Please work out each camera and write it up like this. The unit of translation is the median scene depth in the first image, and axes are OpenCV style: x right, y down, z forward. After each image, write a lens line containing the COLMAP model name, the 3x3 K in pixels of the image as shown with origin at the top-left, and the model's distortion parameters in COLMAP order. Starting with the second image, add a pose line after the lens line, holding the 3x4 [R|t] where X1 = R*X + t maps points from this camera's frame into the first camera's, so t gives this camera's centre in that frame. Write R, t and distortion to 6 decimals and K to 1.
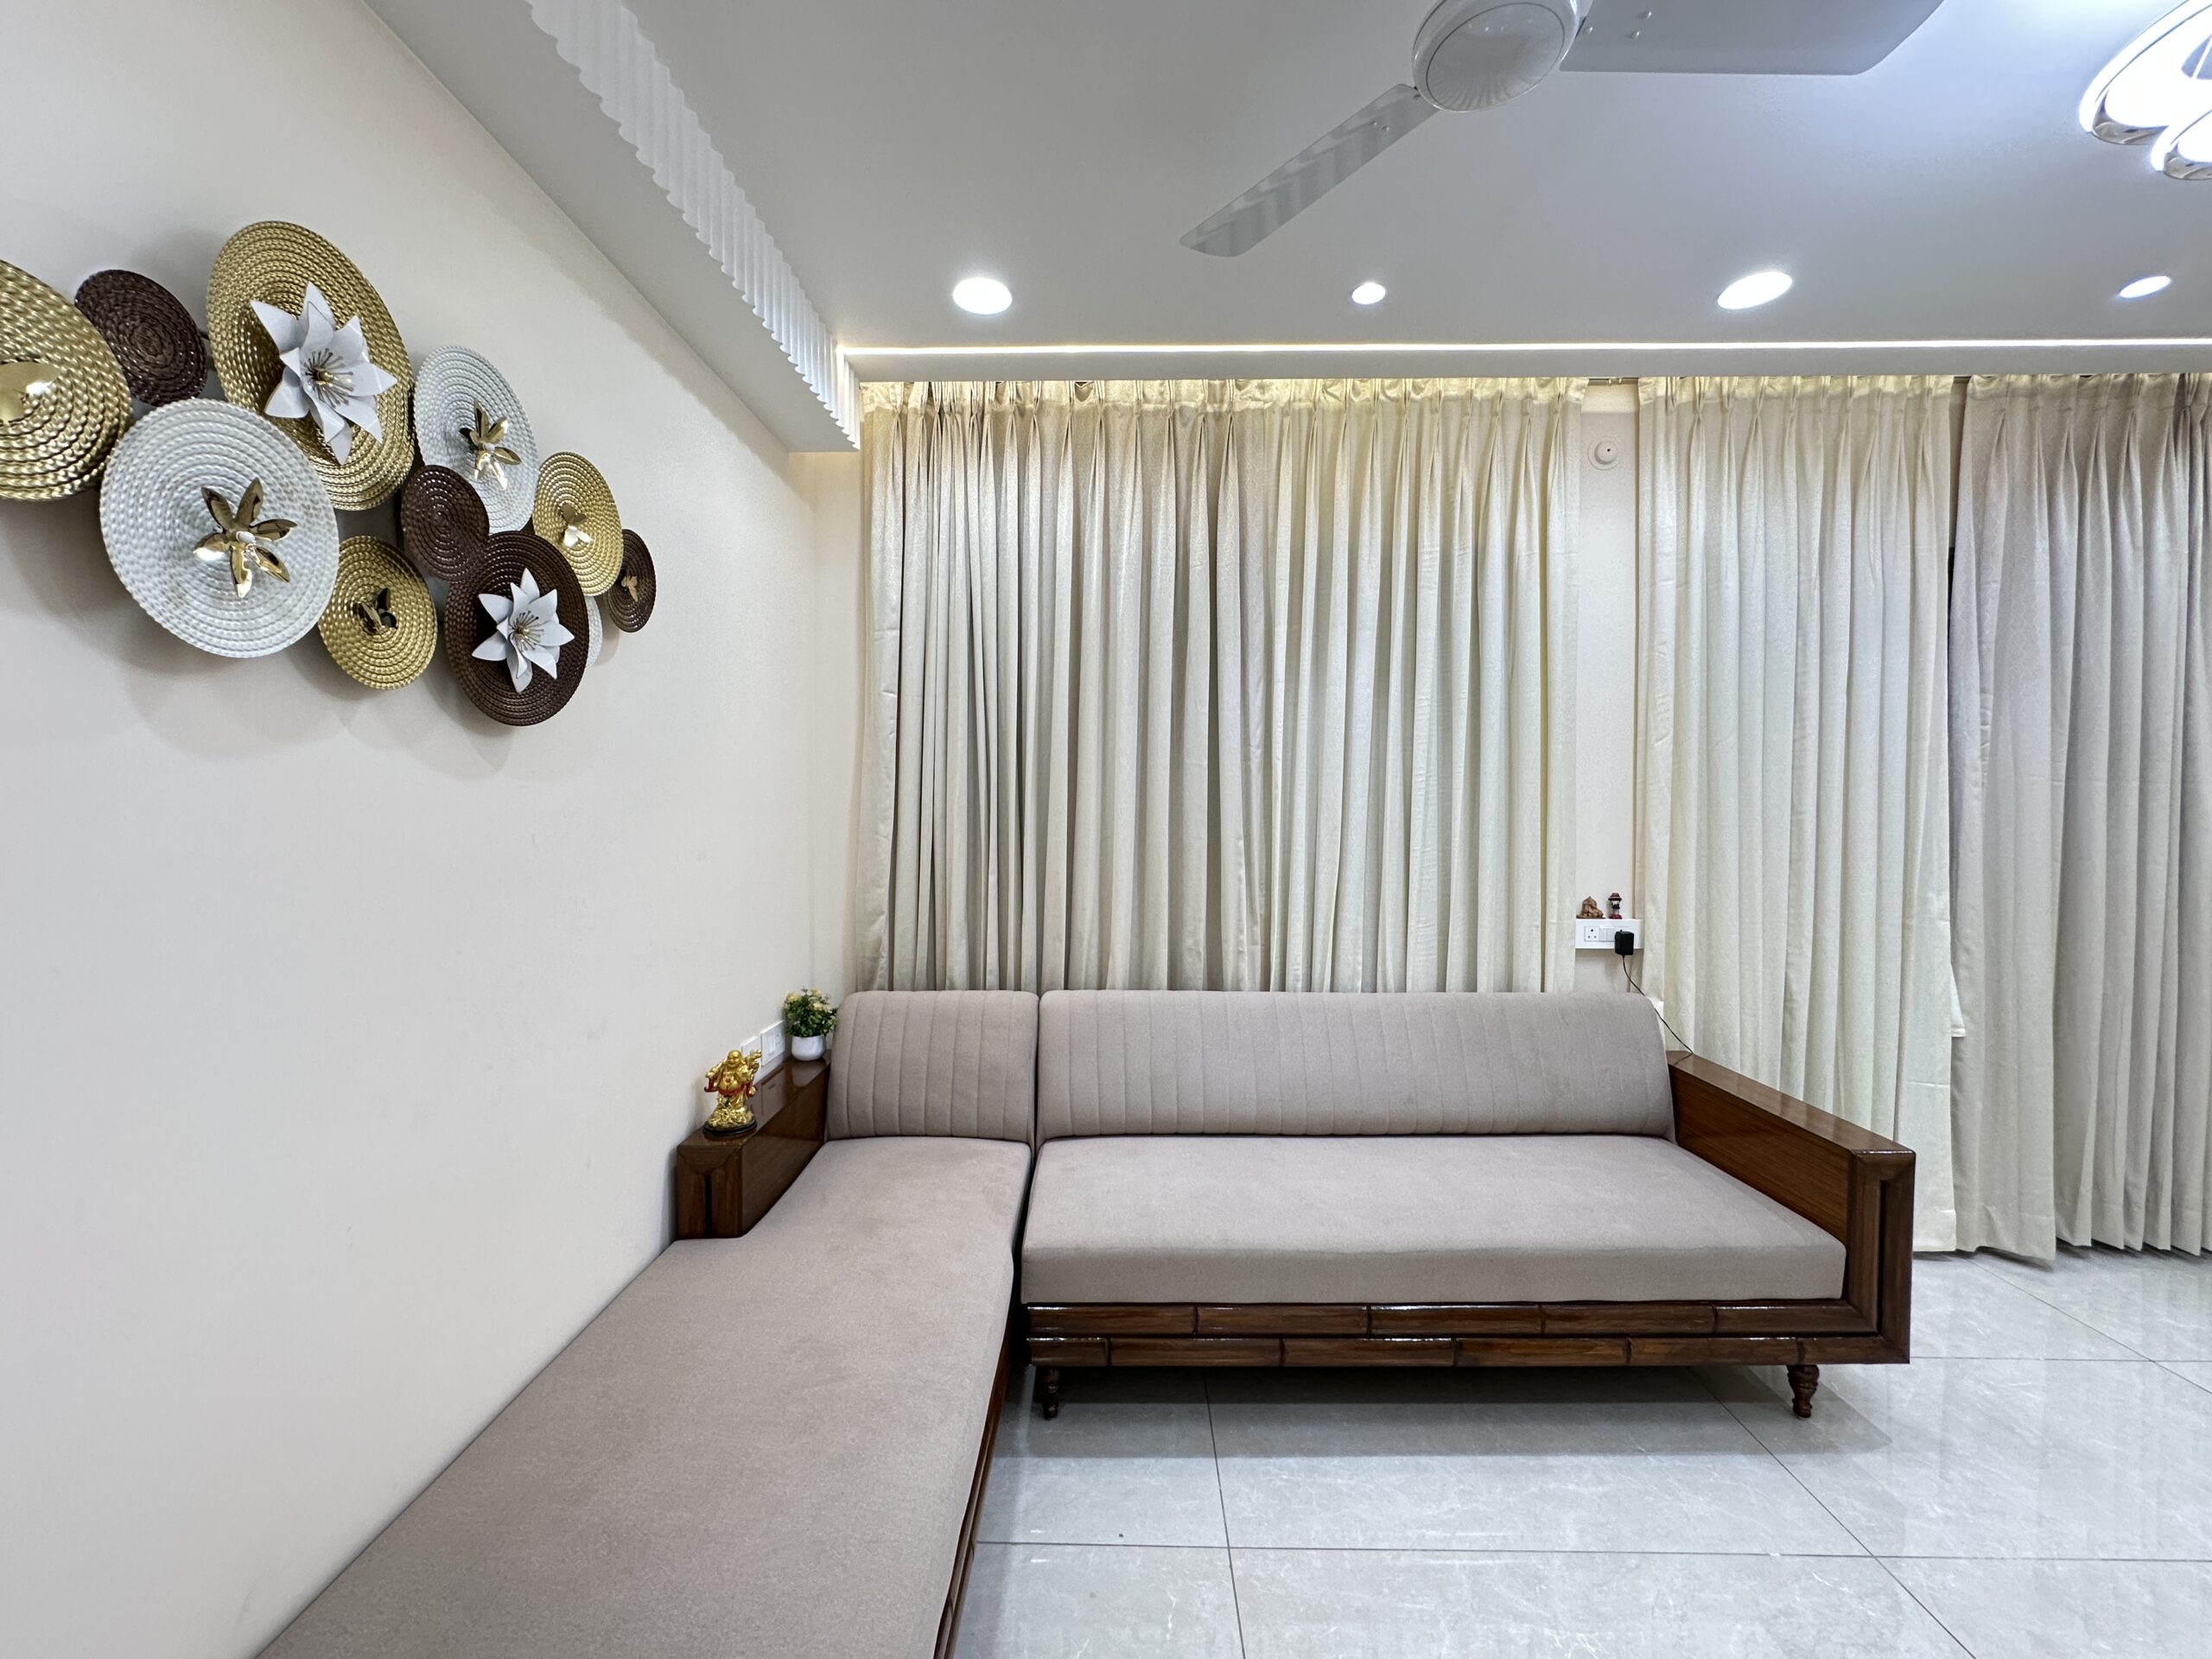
lens RADIAL K [[883.6, 0, 1103.7], [0, 883.6, 821.7], [0, 0, 1]] dist [-0.004074, -0.000240]
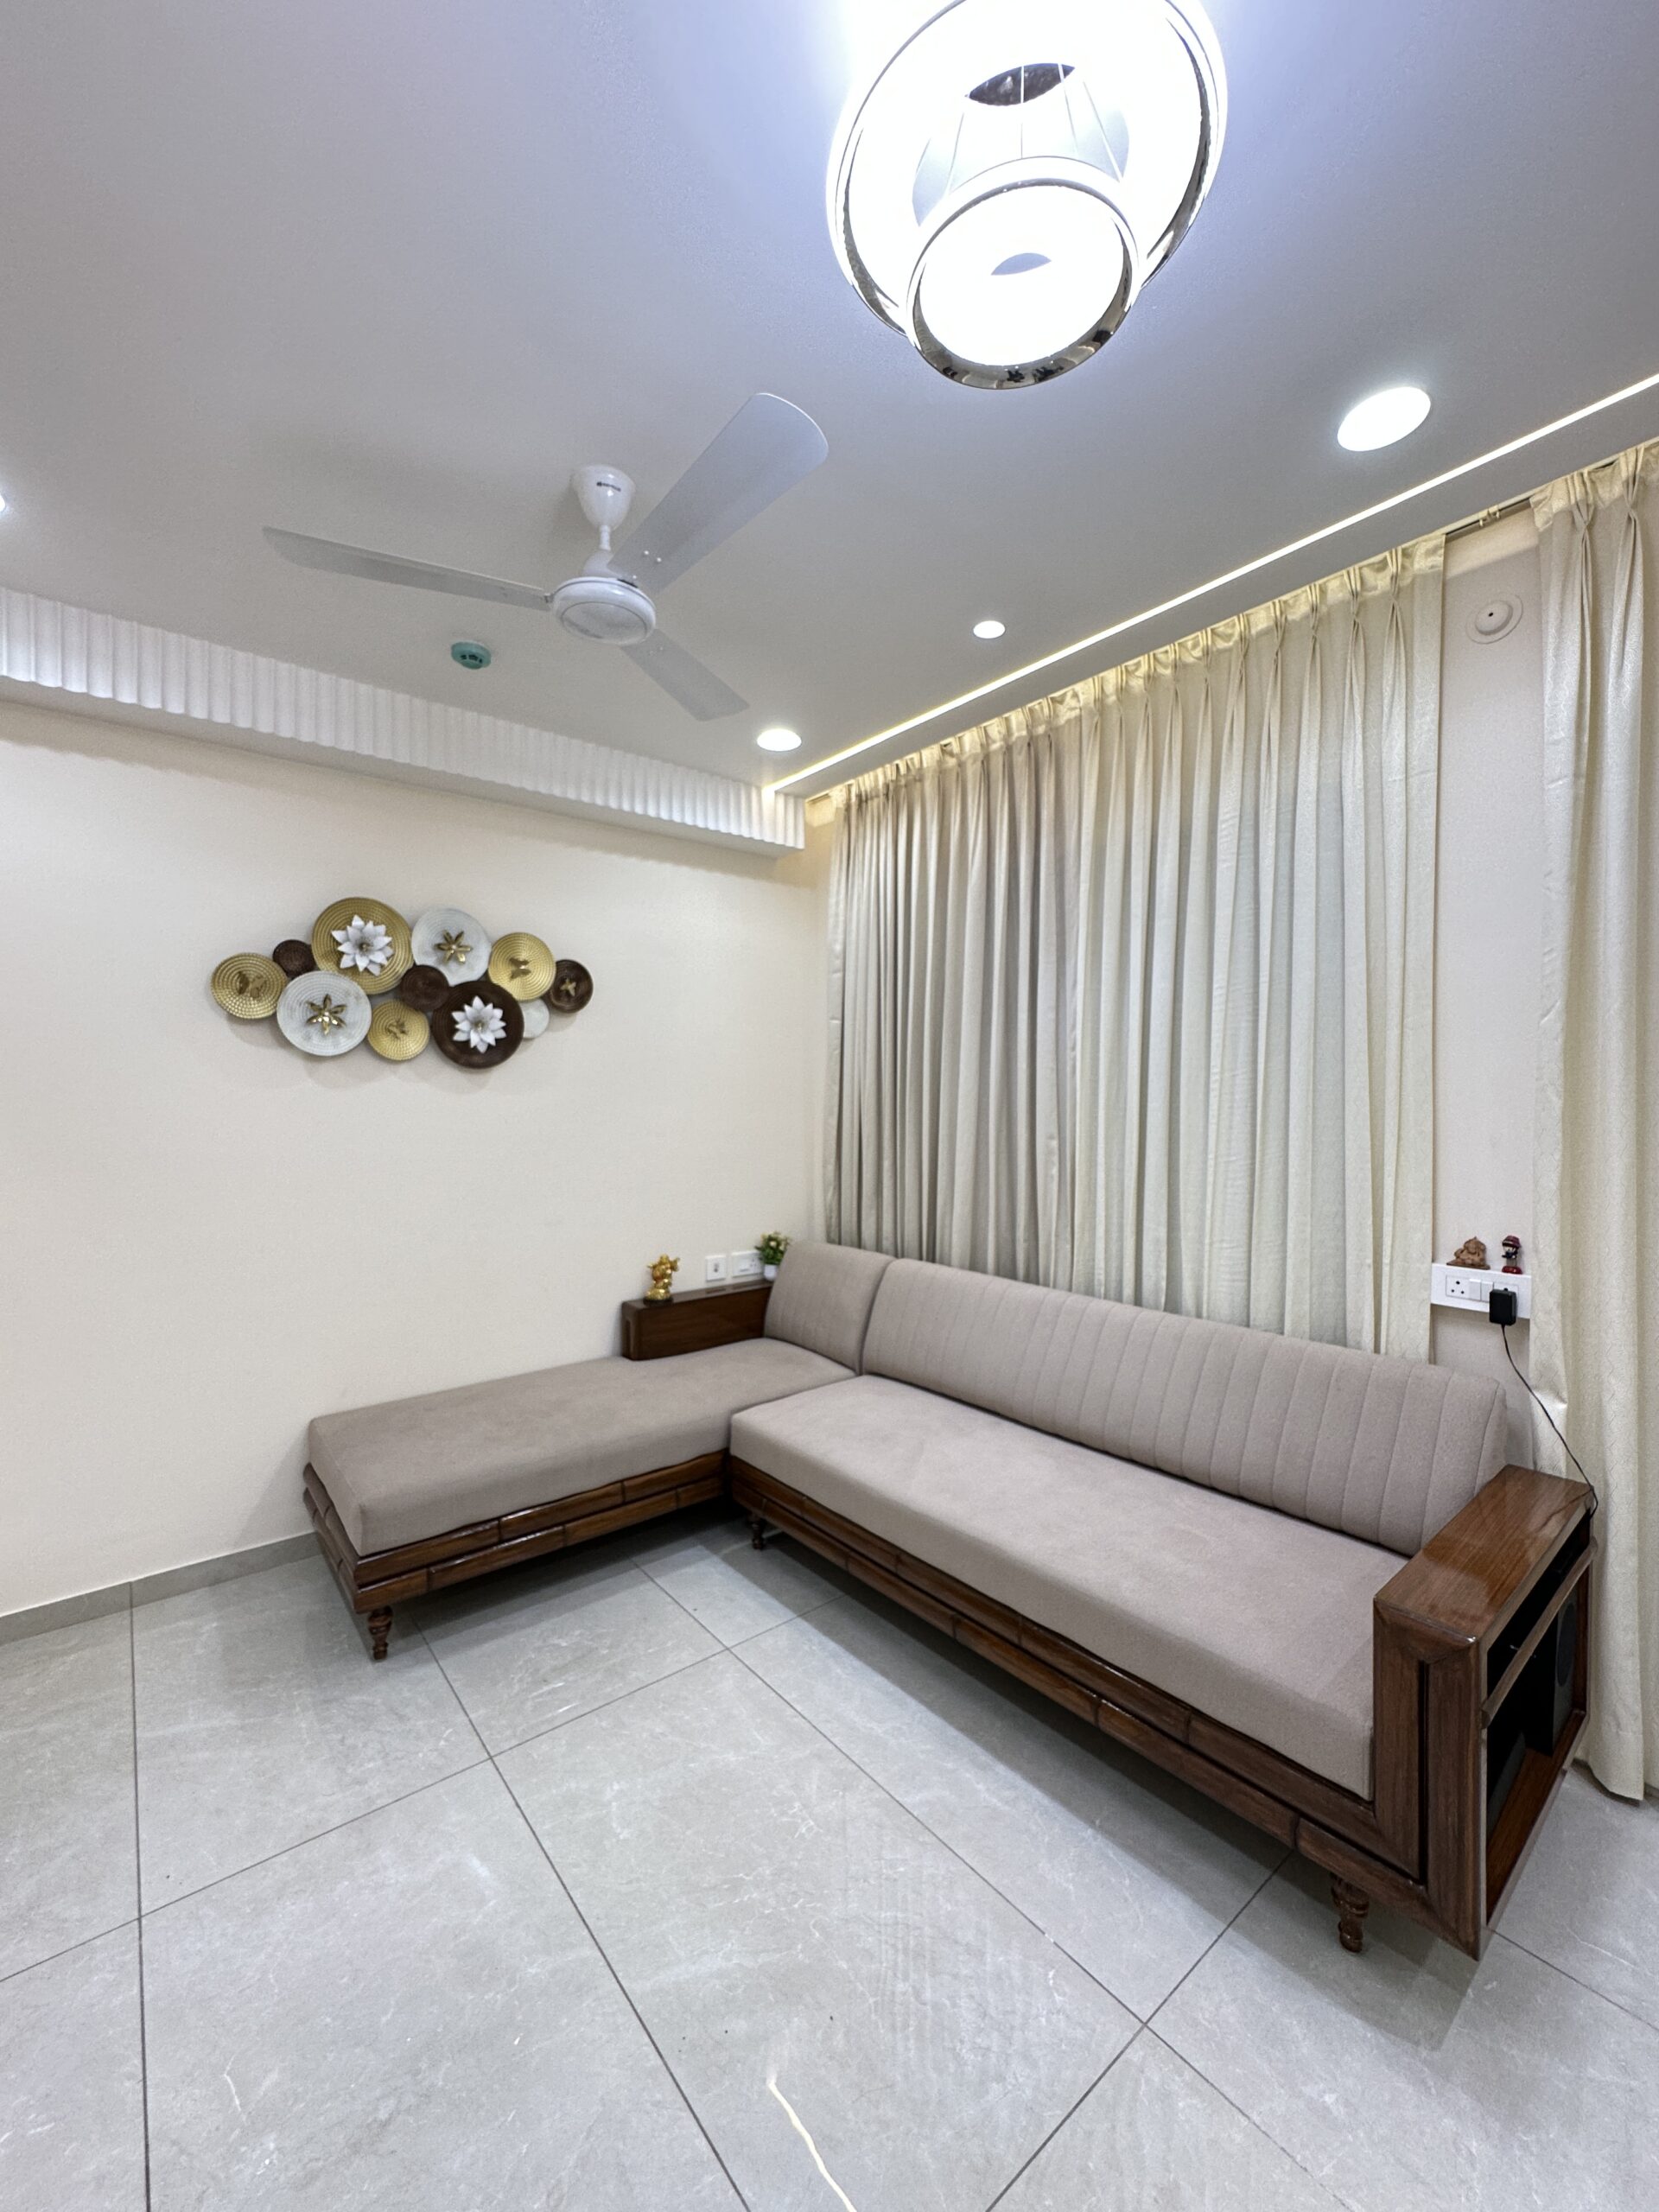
lens RADIAL K [[883.6, 0, 822.9], [0, 883.6, 1101.3], [0, 0, 1]] dist [-0.004074, -0.000240]
pose [[0.641412, 0.004632, -0.767182, 1.123653], [-0.013692, 0.999892, -0.005411, -0.021233], [0.767074, 0.013975, 0.641406, 0.191715]]
